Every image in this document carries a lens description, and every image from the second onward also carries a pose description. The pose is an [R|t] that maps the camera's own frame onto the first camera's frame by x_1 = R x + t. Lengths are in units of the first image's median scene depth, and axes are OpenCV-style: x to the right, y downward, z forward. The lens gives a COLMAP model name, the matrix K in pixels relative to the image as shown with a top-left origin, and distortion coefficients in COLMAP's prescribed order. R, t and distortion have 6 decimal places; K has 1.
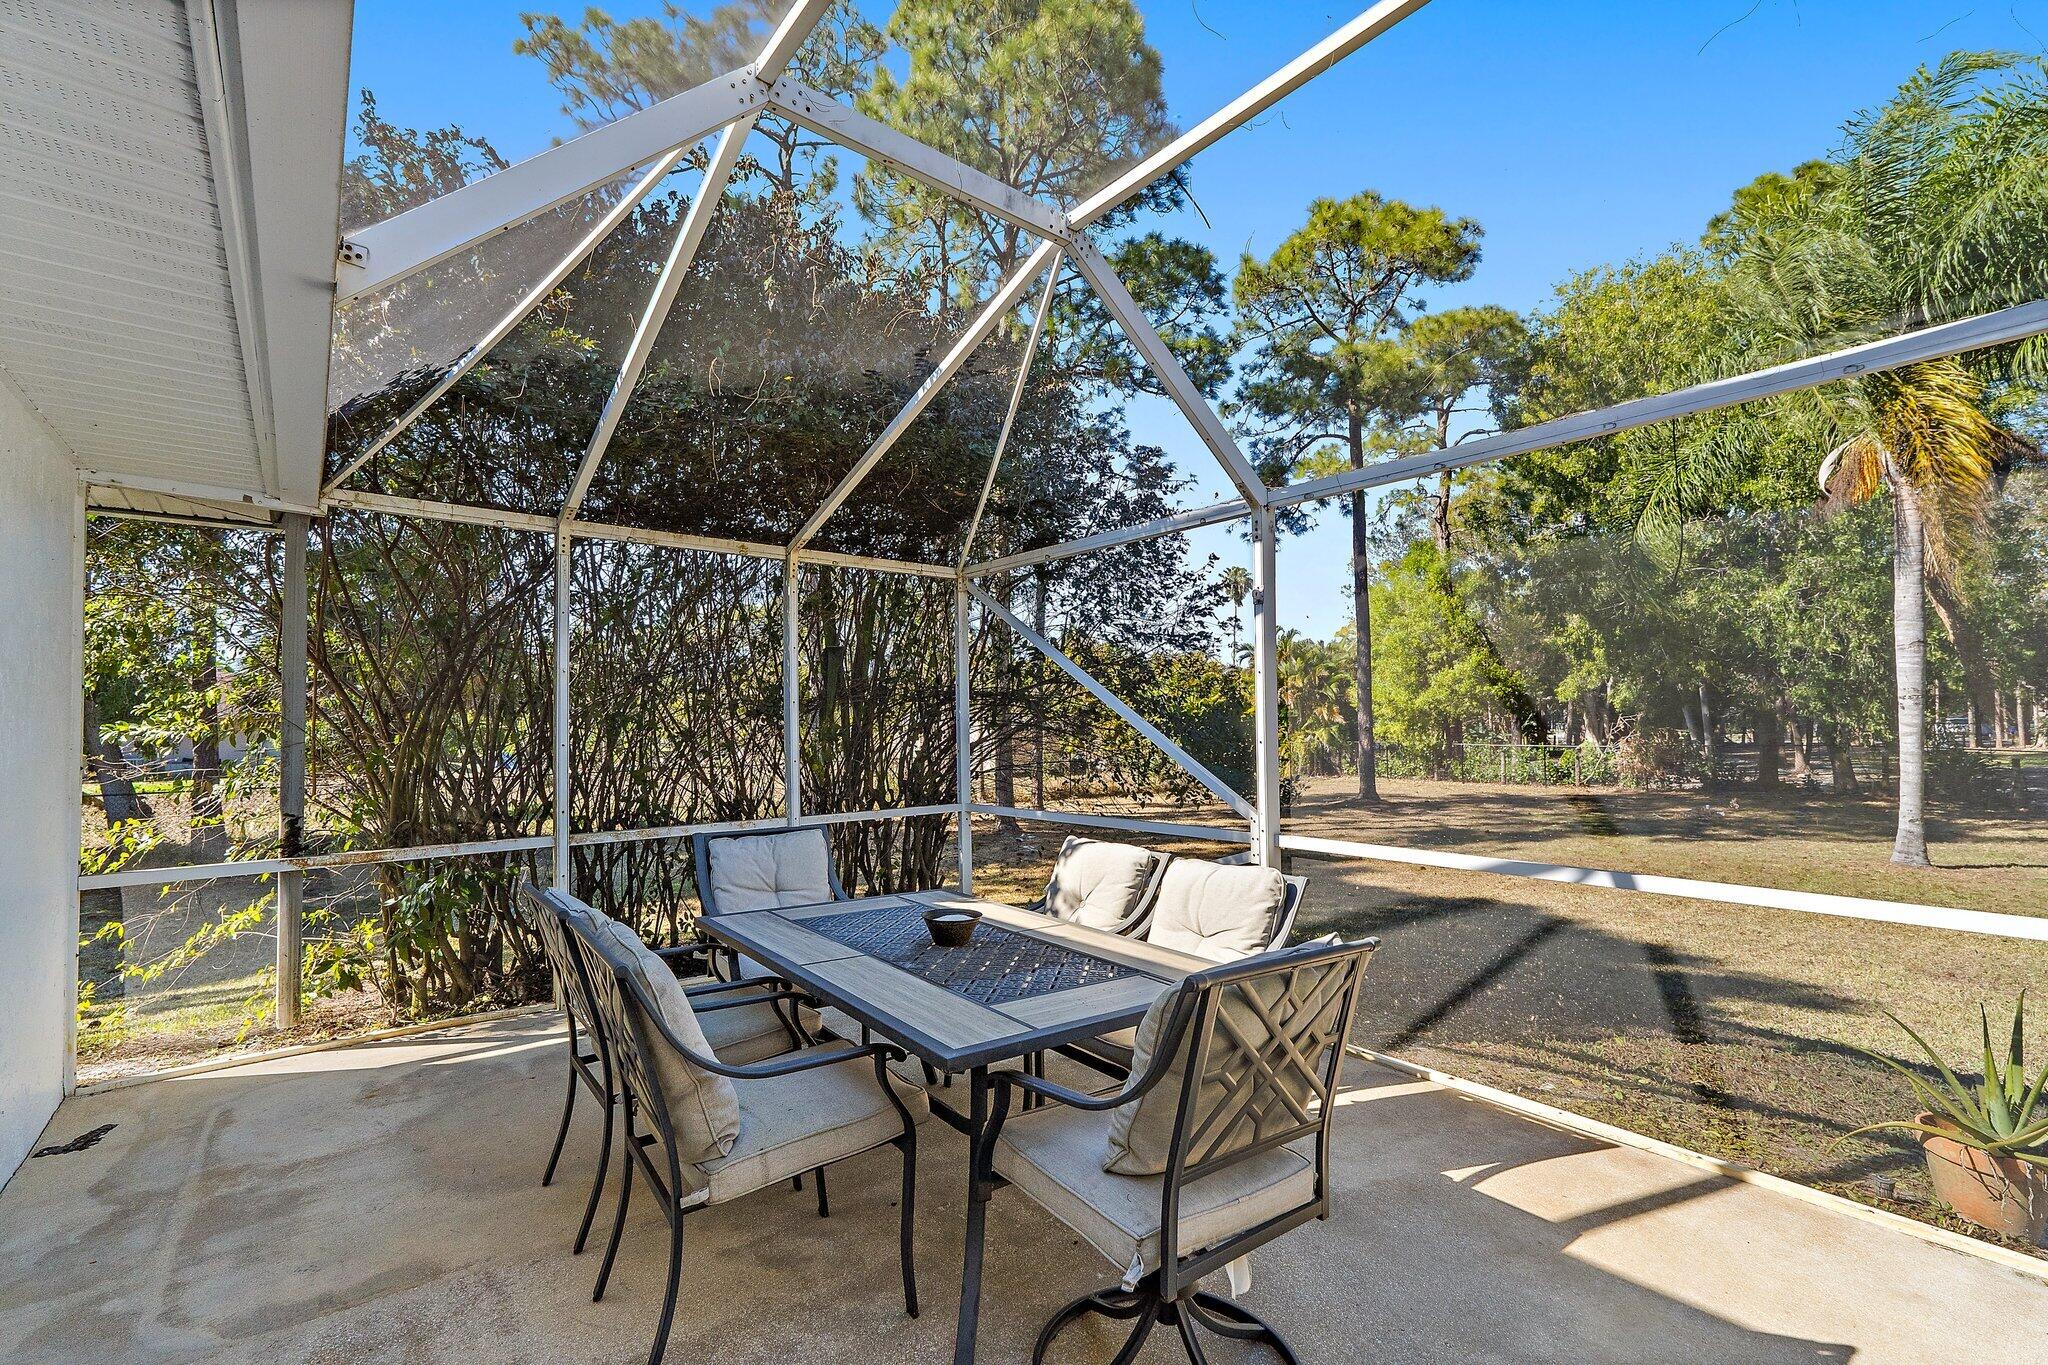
lens RADIAL K [[861.0, 0, 1027.5], [0, 861.0, 690.7], [0, 0, 1]] dist [0.004527, 0.000247]
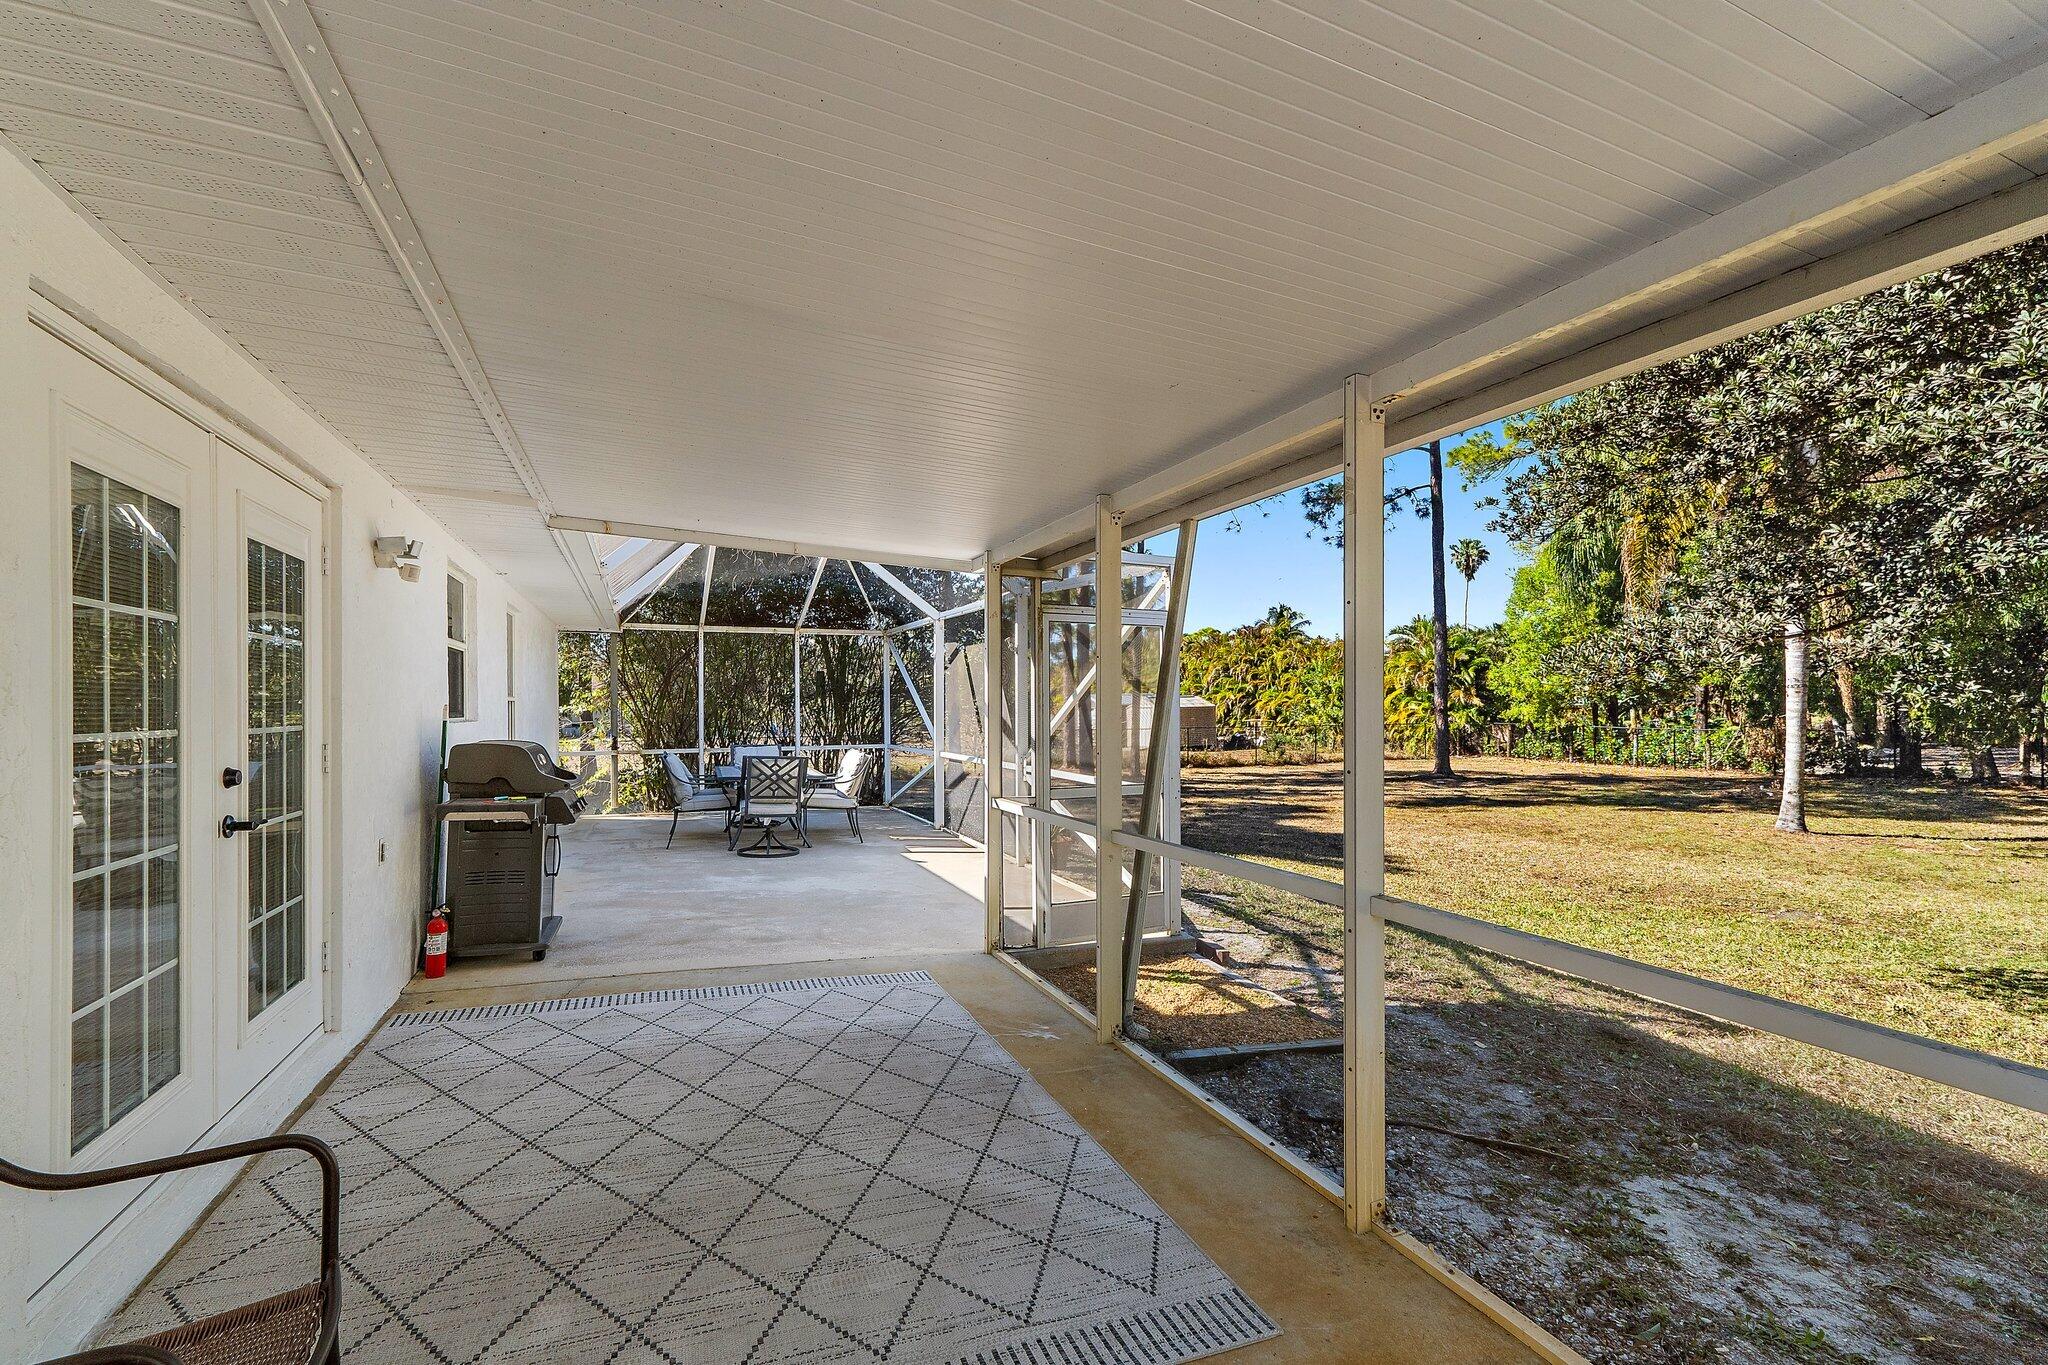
lens RADIAL K [[861.0, 0, 1027.5], [0, 861.0, 690.7], [0, 0, 1]] dist [0.004527, 0.000247]
pose [[0.957123, 0.001459, -0.289679, 0.171295], [0.005570, 0.999710, 0.023437, -0.008675], [0.289629, -0.024045, 0.956837, -0.178455]]
